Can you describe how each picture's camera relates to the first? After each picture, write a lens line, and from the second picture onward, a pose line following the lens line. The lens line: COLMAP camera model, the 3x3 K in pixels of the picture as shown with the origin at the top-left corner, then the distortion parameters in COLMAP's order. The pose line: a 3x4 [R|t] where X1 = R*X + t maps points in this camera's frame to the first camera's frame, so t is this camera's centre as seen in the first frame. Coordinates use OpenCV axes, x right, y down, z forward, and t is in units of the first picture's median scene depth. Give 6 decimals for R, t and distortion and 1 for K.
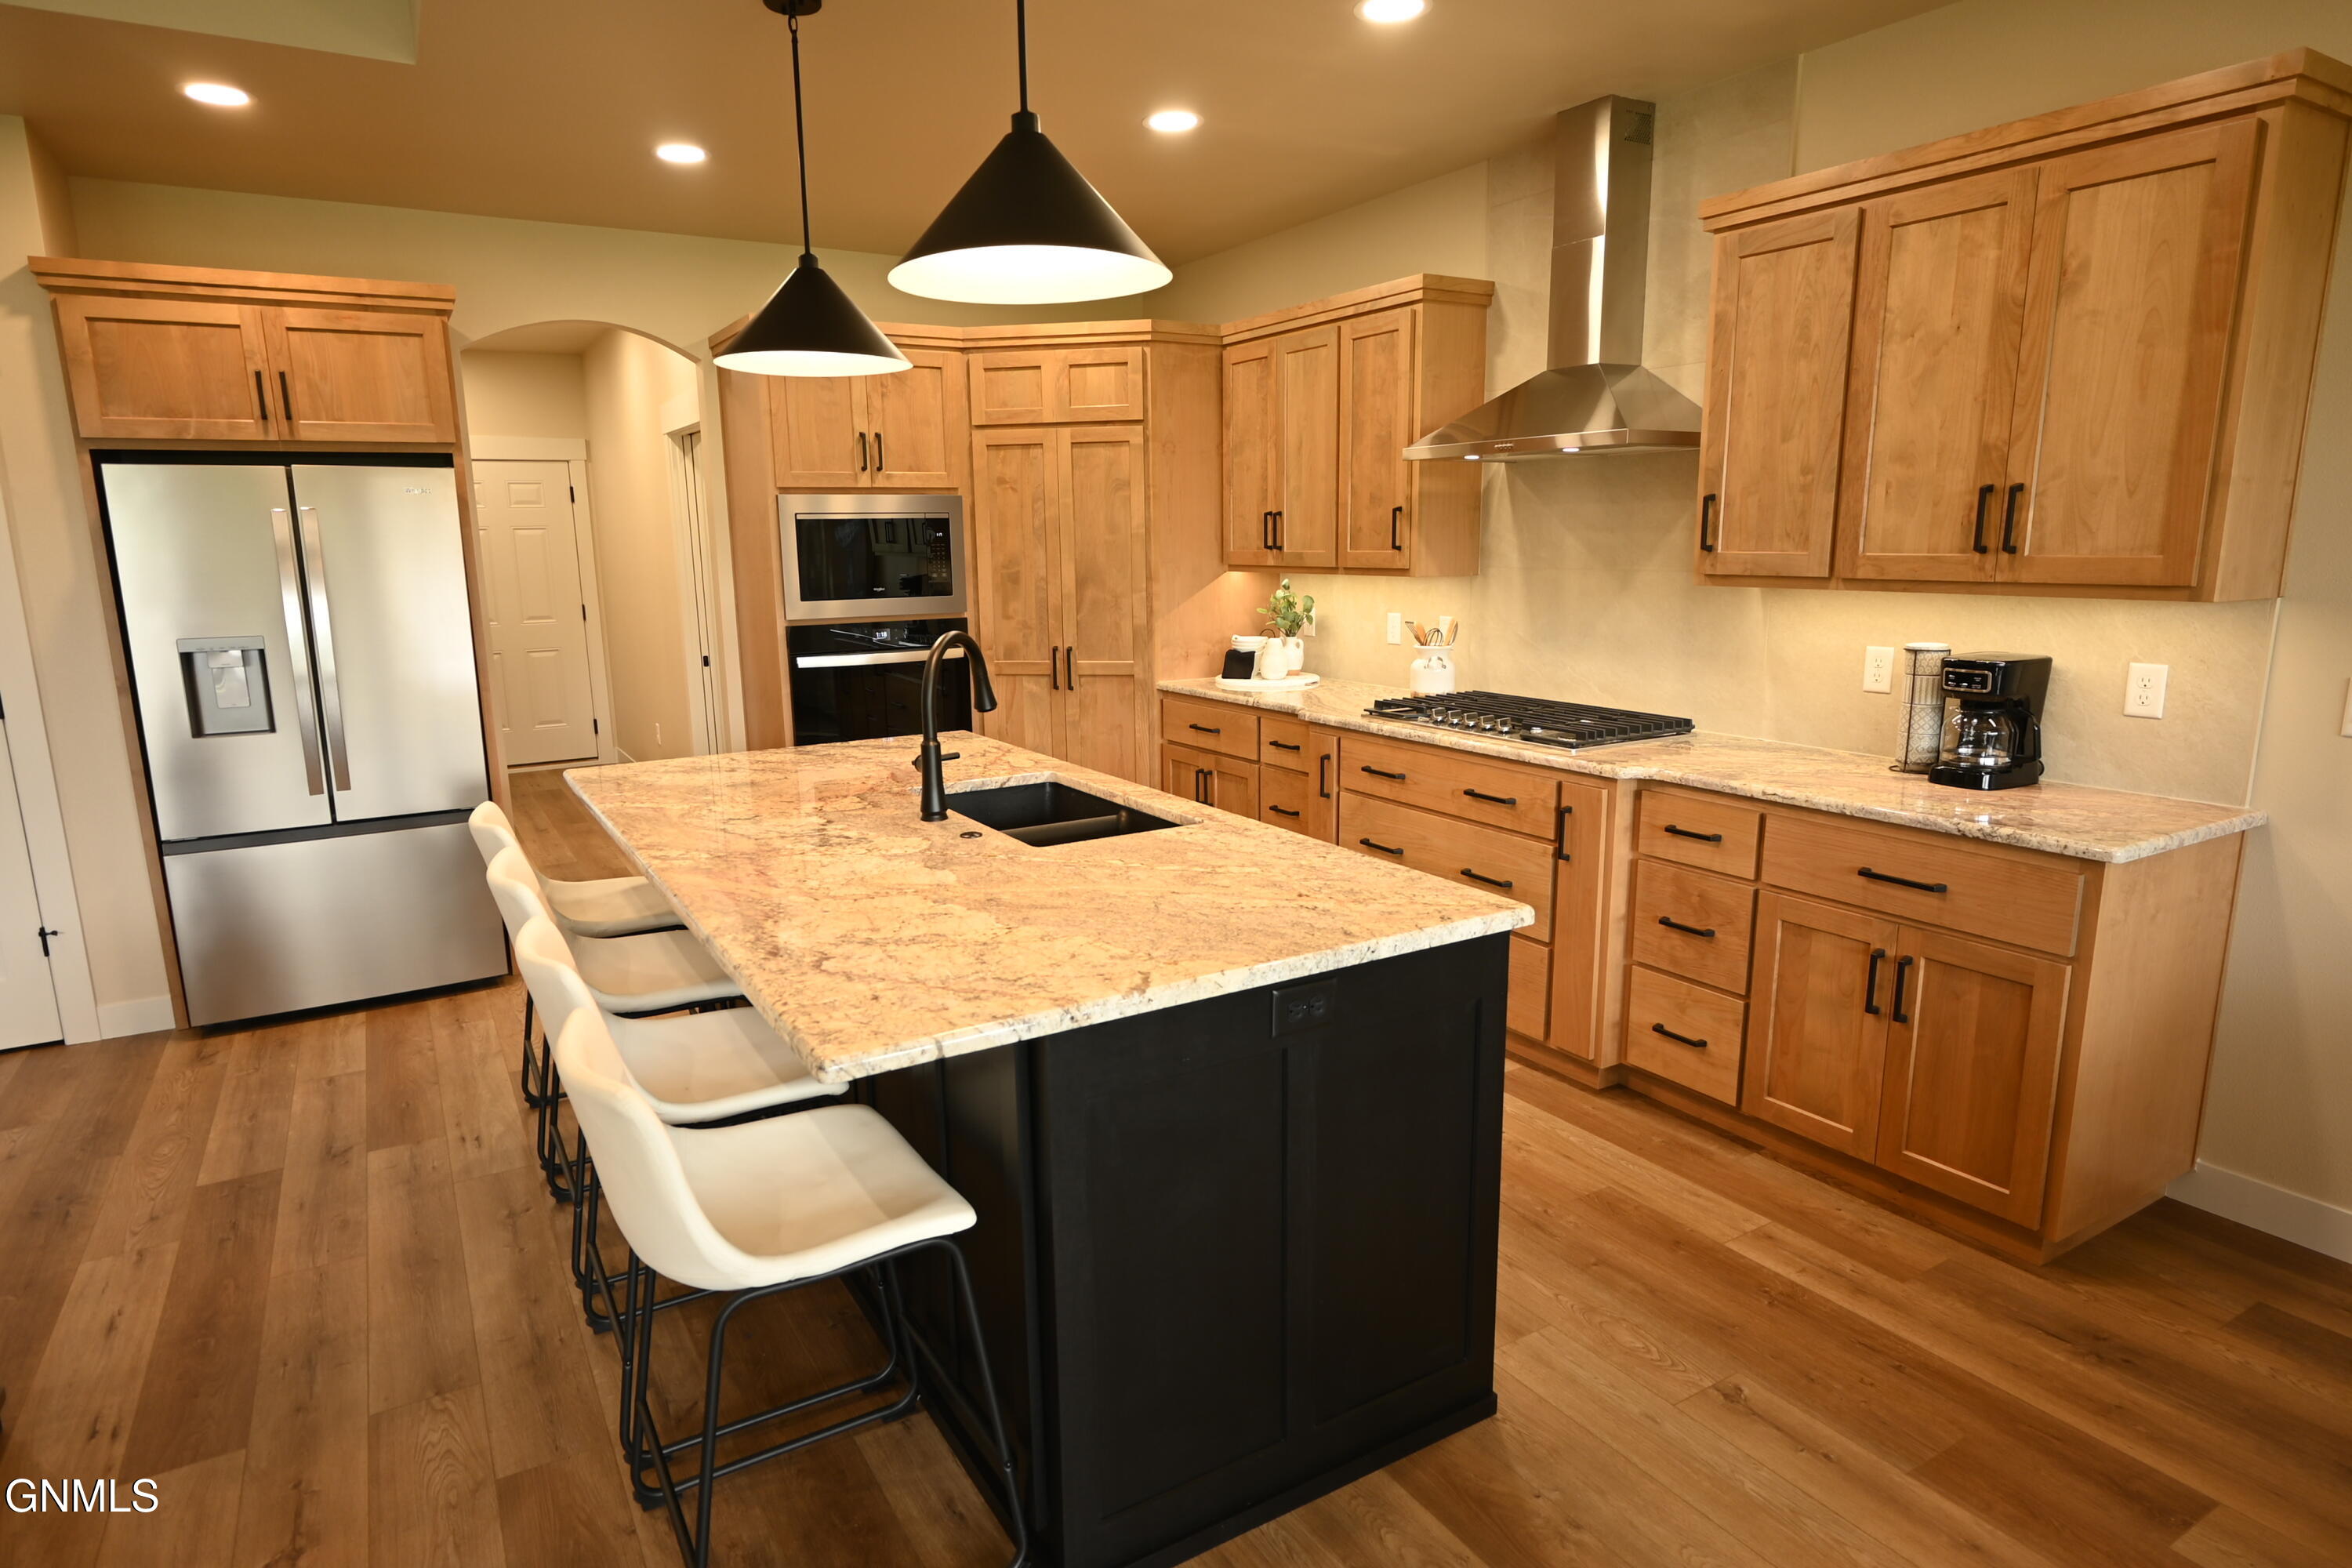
lens RADIAL K [[1326.1, 0, 1174.2], [0, 1326.1, 784.1], [0, 0, 1]] dist [-0.002799, 0.001084]
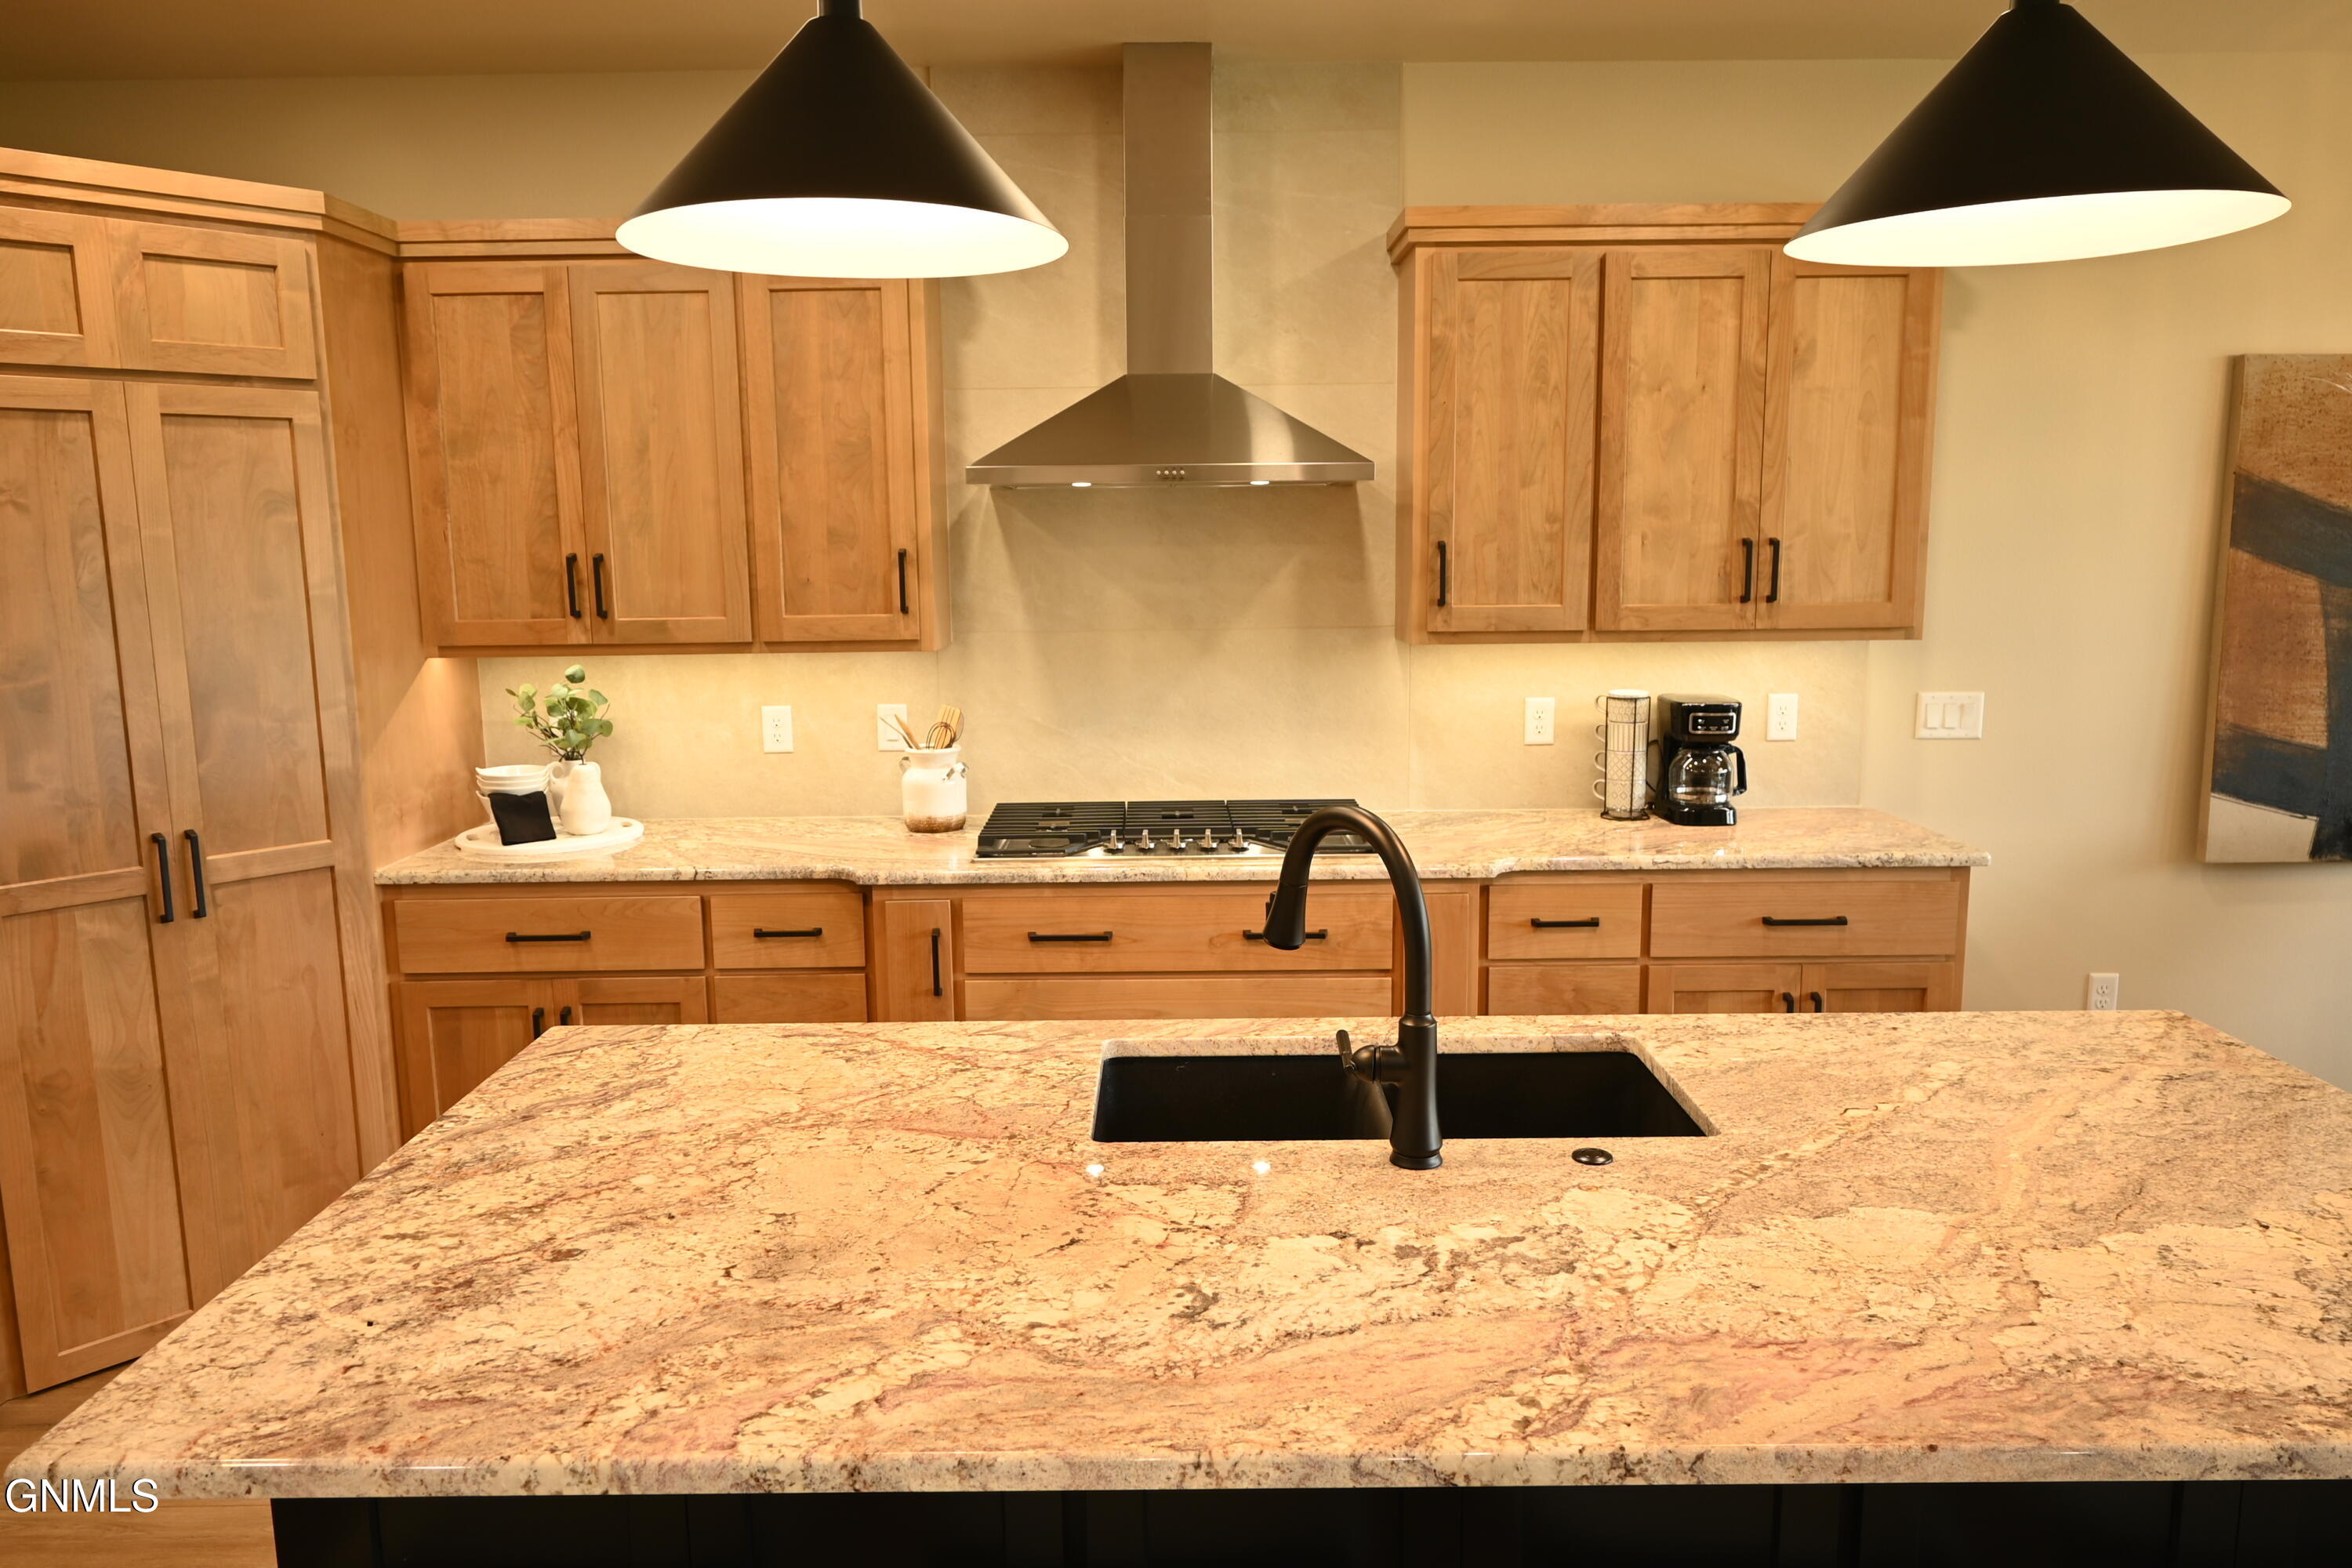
lens RADIAL K [[1659.1, 0, 1174.5], [0, 1659.1, 784.6], [0, 0, 1]] dist [-0.002098, 0.005550]
pose [[0.515714, -0.124075, 0.847729, -0.670371], [0.163963, 0.985463, 0.044488, -0.145308], [-0.840925, 0.116053, 0.528561, 0.617997]]
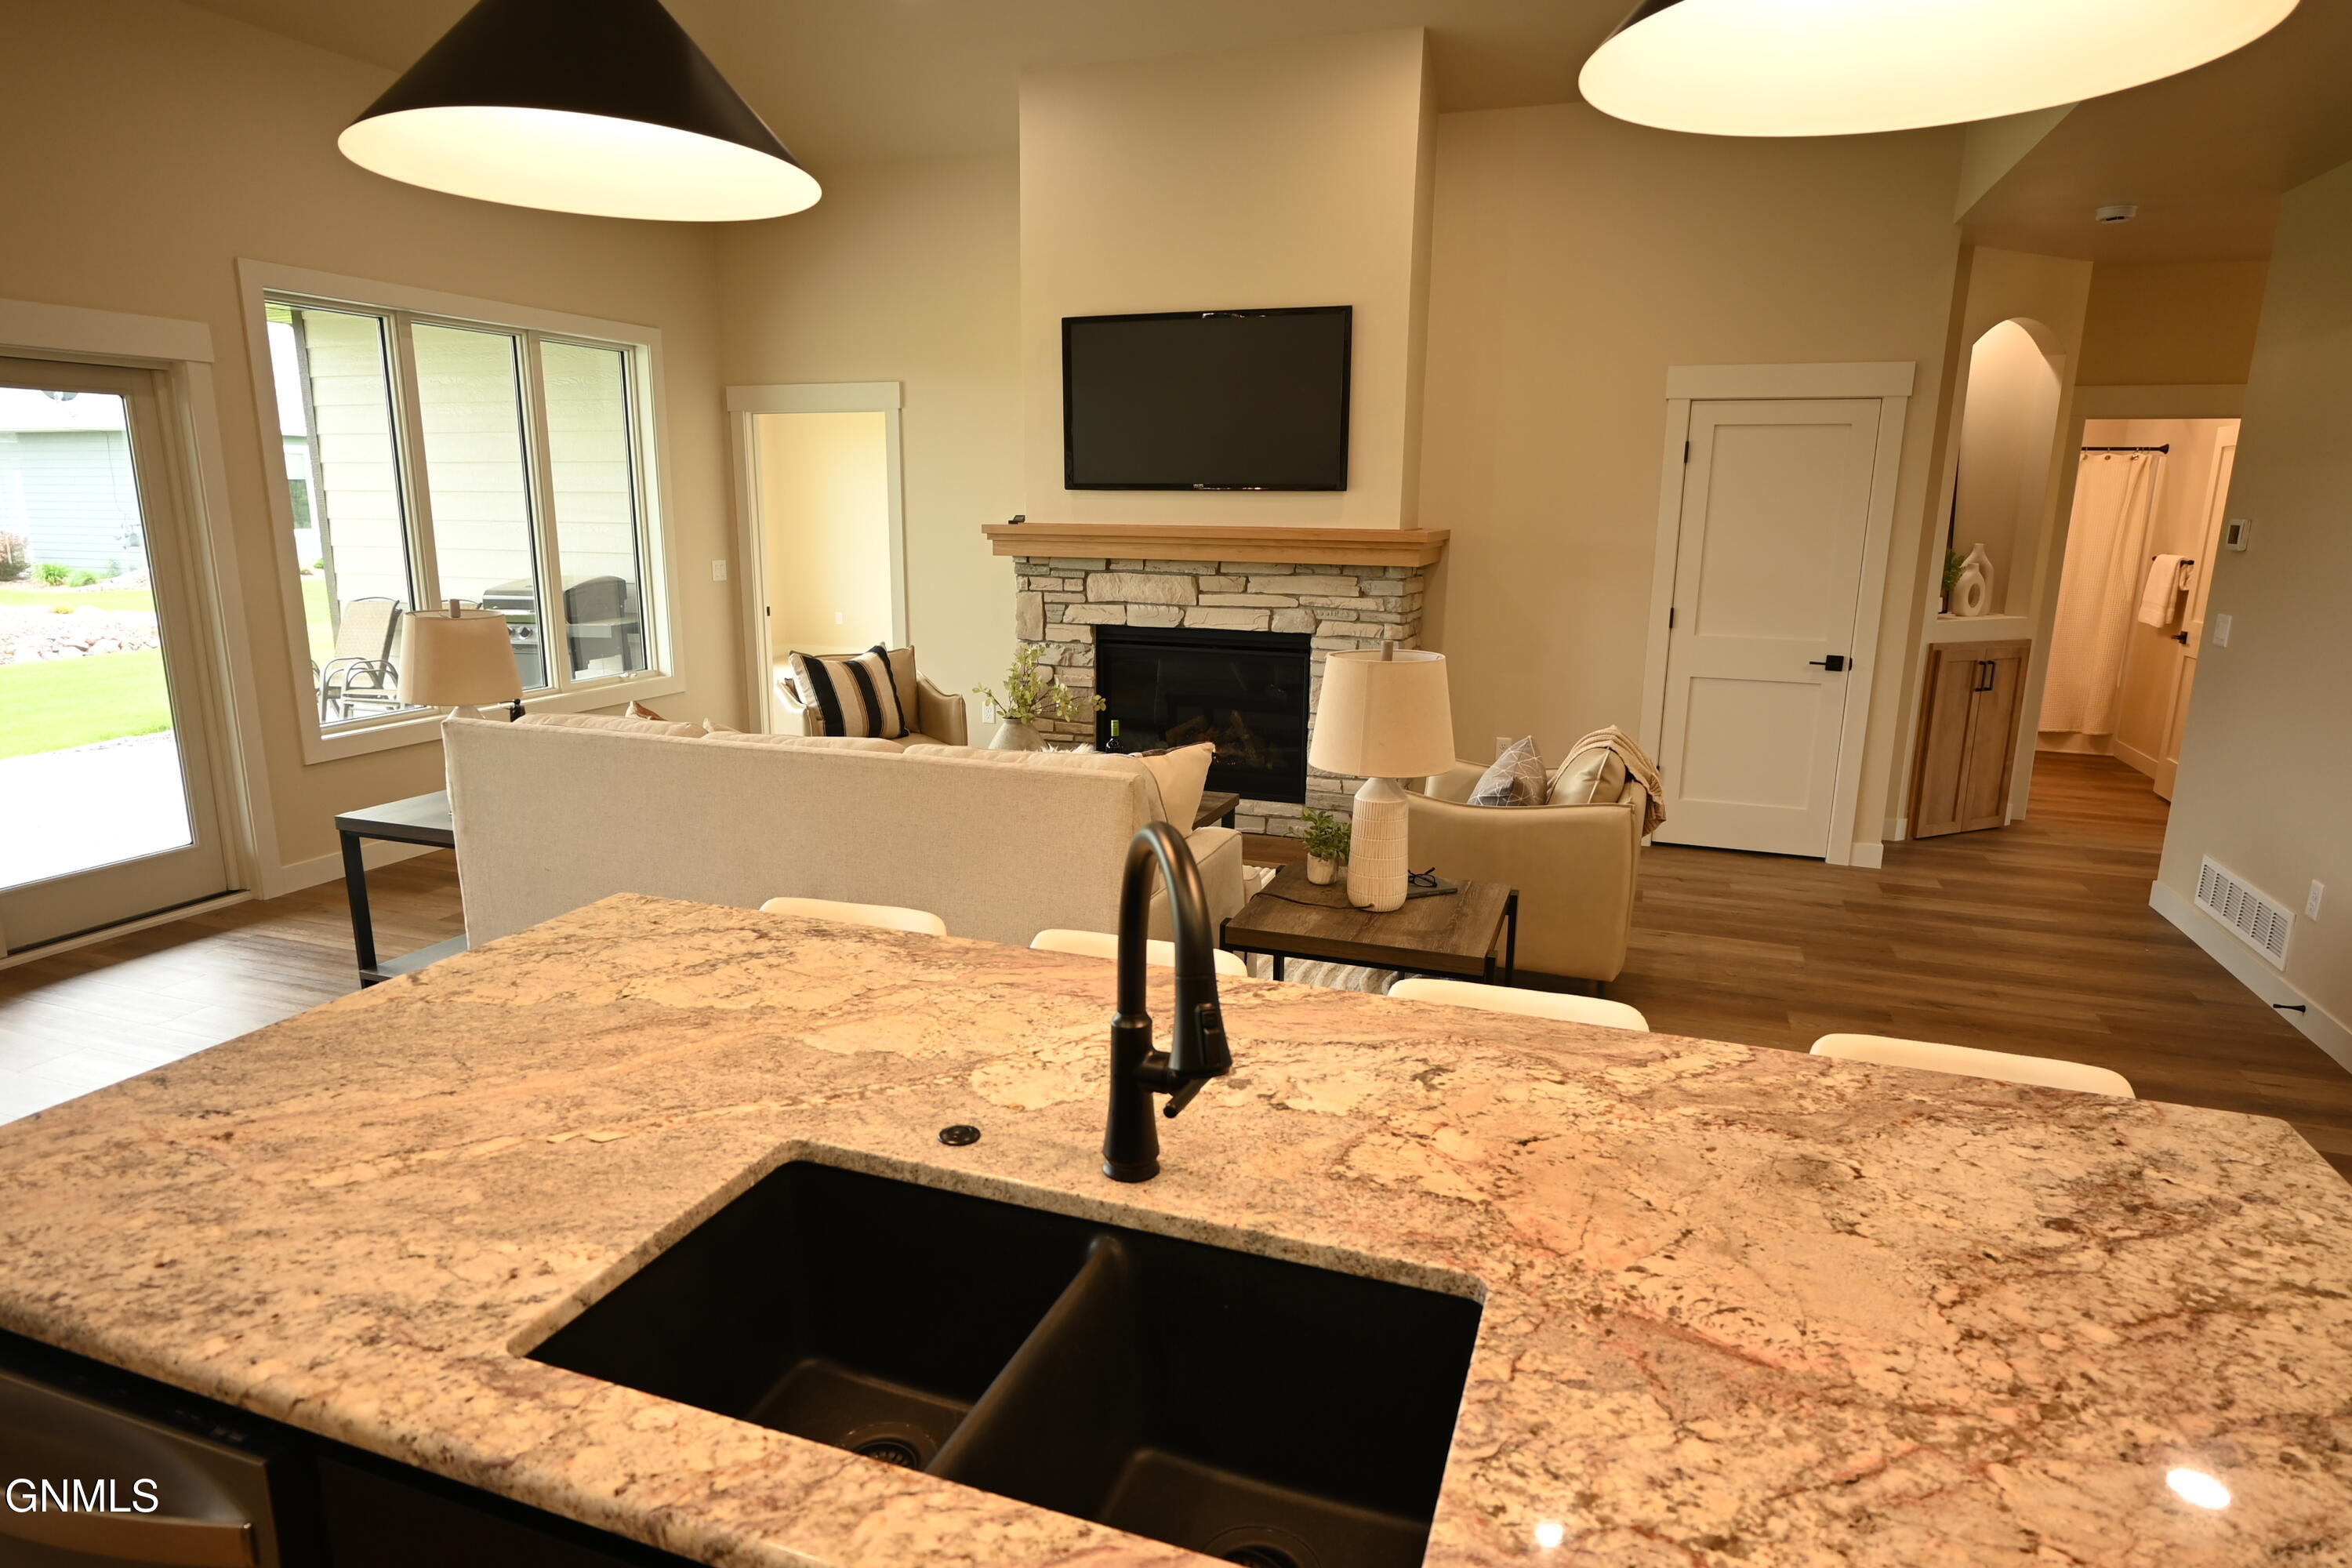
lens RADIAL K [[1326.1, 0, 1180.3], [0, 1326.1, 775.5], [0, 0, 1]] dist [-0.002799, 0.001084]
pose [[-0.775510, 0.135915, -0.616532, 0.073147], [-0.117242, 0.928562, 0.352176, -0.243045], [0.620354, 0.345399, -0.704173, 1.128243]]
